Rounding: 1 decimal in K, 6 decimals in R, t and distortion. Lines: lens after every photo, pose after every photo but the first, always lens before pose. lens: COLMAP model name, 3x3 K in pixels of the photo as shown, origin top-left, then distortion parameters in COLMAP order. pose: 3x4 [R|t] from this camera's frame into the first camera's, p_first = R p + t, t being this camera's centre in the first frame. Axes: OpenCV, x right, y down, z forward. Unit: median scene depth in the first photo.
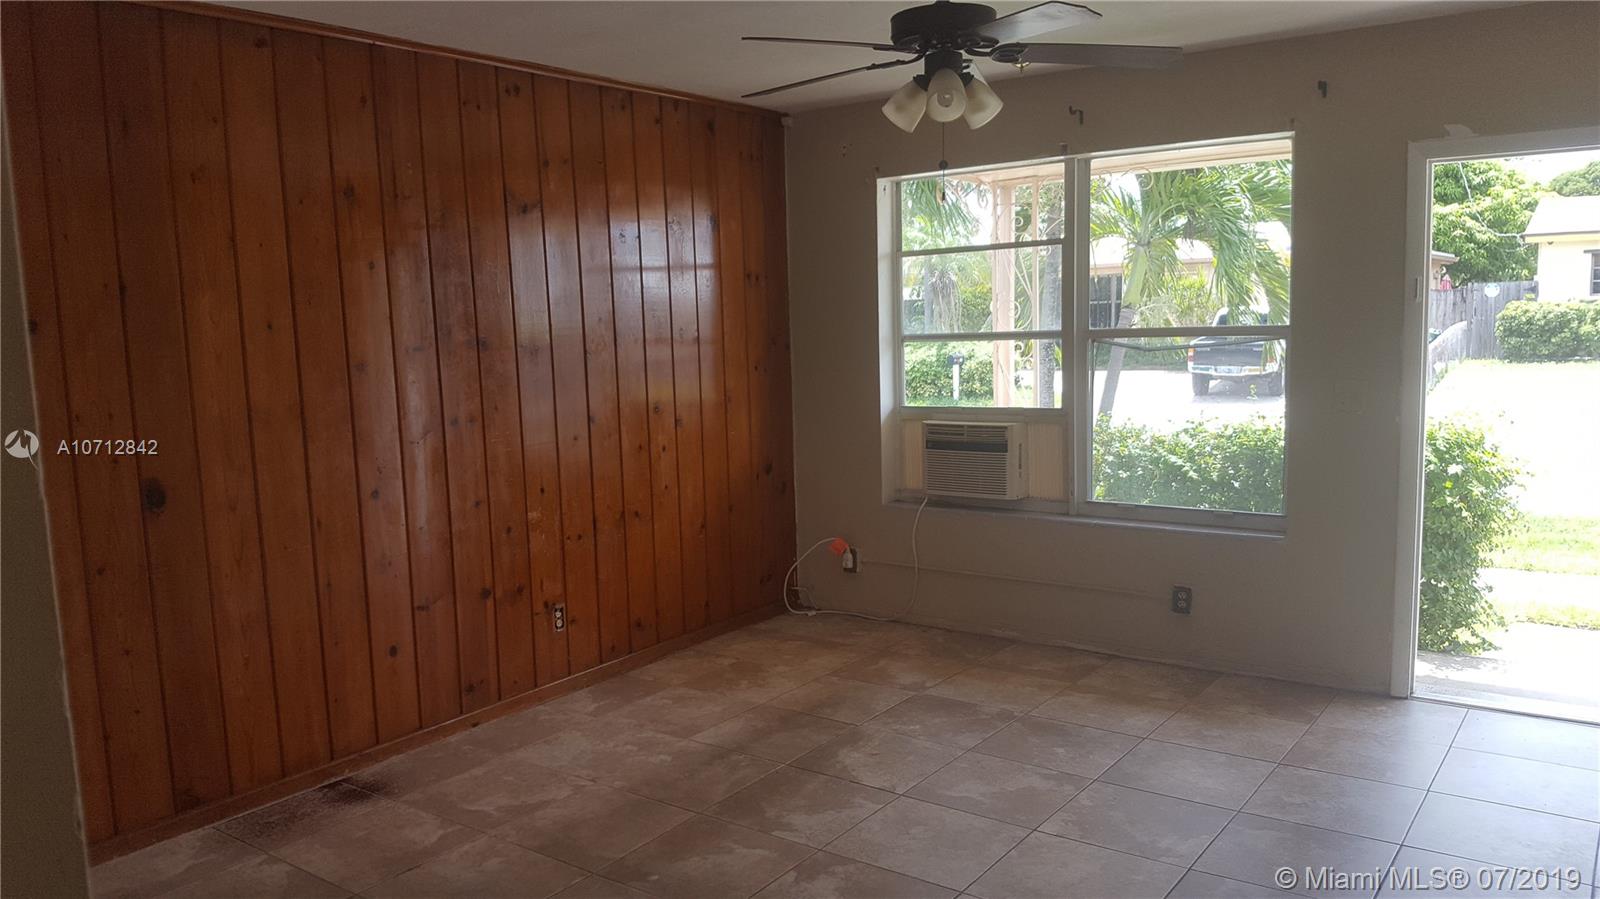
lens RADIAL K [[1216.2, 0, 799.9], [0, 1216.2, 444.2], [0, 0, 1]] dist [0.073234, -0.167612]
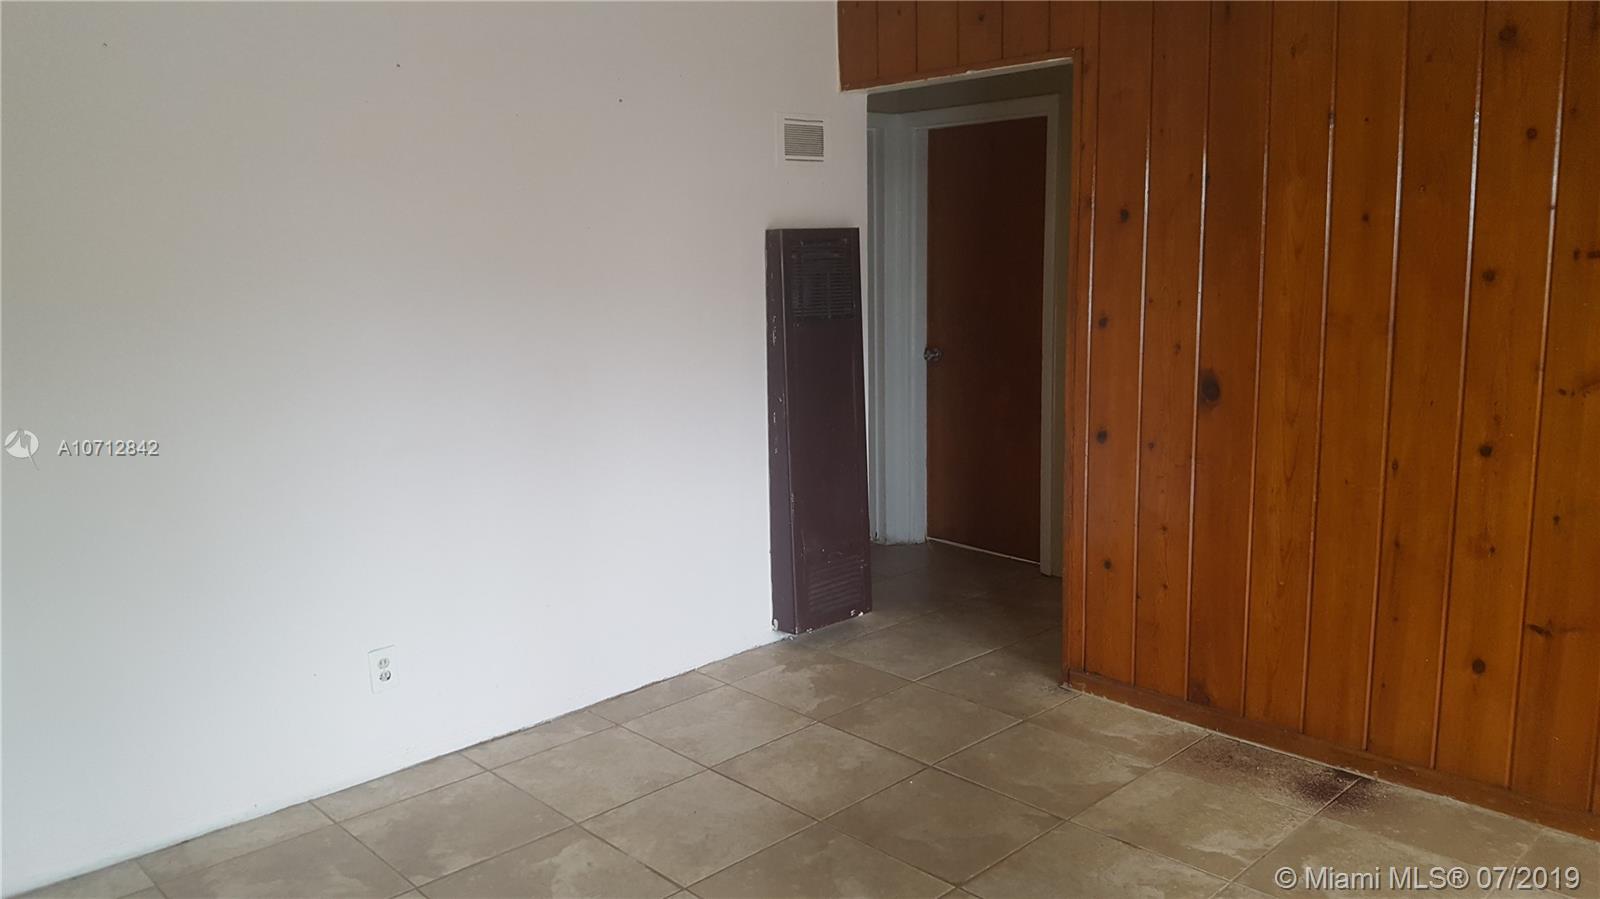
lens RADIAL K [[1216.2, 0, 827.4], [0, 1216.2, 416.3], [0, 0, 1]] dist [0.073234, -0.167612]
pose [[-0.147649, 0.175785, -0.973293, 0.467779], [-0.098287, 0.976600, 0.191292, -0.089877], [0.984144, 0.123906, -0.126917, 0.781776]]
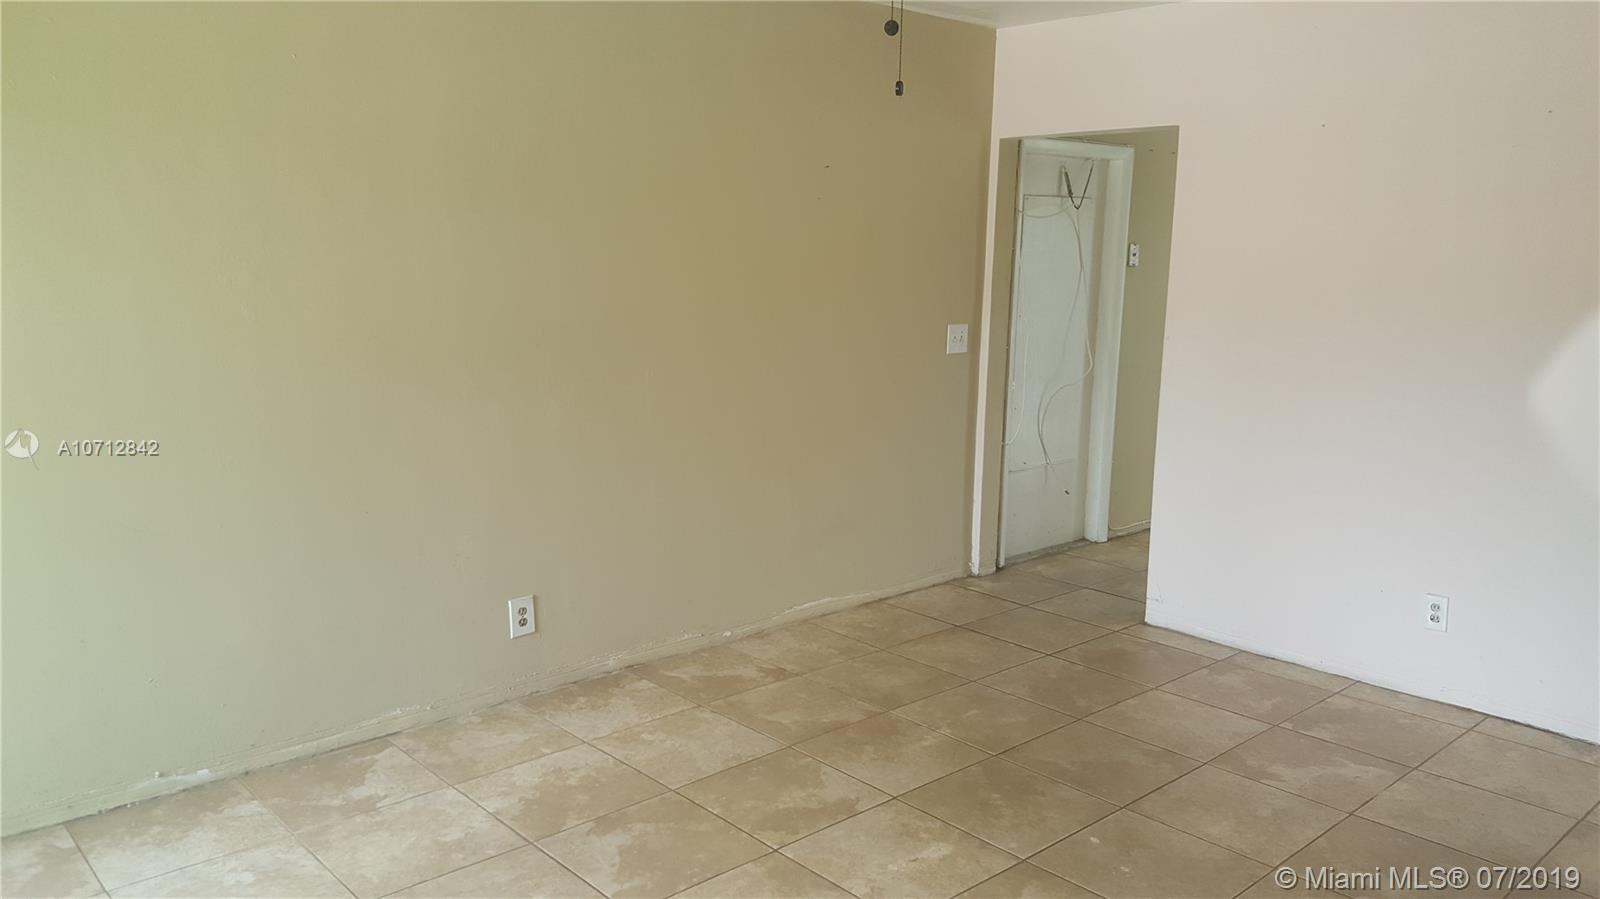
lens RADIAL K [[1216.2, 0, 785.6], [0, 1216.2, 371.6], [0, 0, 1]] dist [0.073234, -0.167612]
pose [[-0.980617, -0.013817, 0.195445, 0.034177], [0.028561, 0.976776, 0.212352, -0.167010], [-0.193840, 0.213818, -0.957449, 1.491453]]
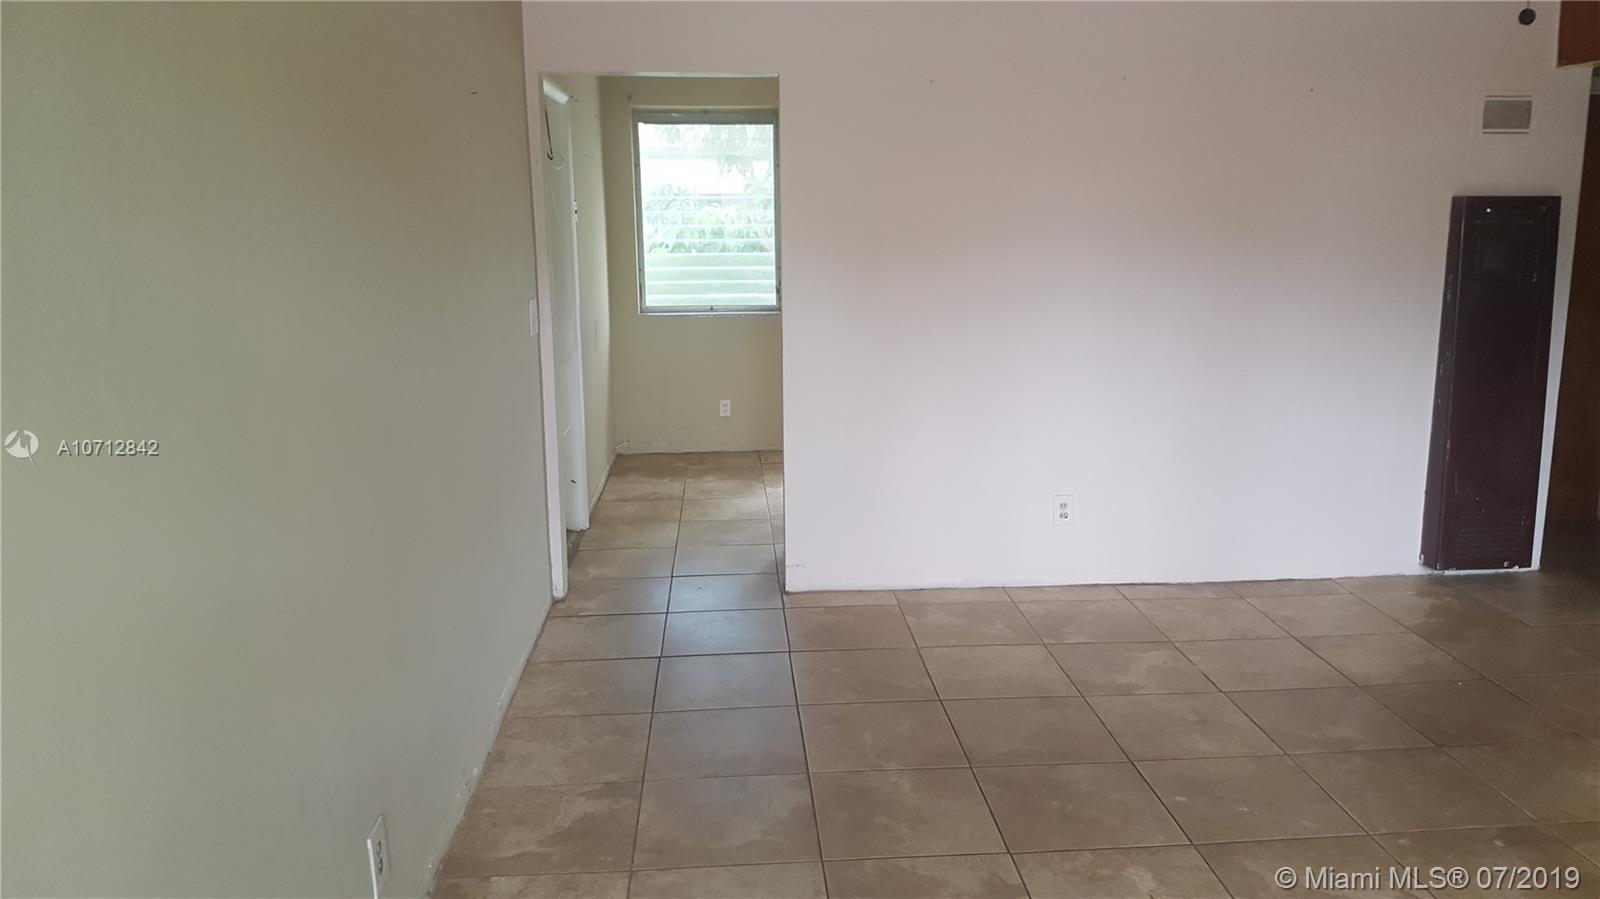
lens RADIAL K [[1216.2, 0, 797.1], [0, 1216.2, 417.5], [0, 0, 1]] dist [0.073234, -0.167612]
pose [[-0.755147, 0.145550, -0.639193, 0.678863], [-0.050374, 0.959274, 0.277948, -0.135435], [0.653617, 0.242091, -0.717062, 1.077085]]
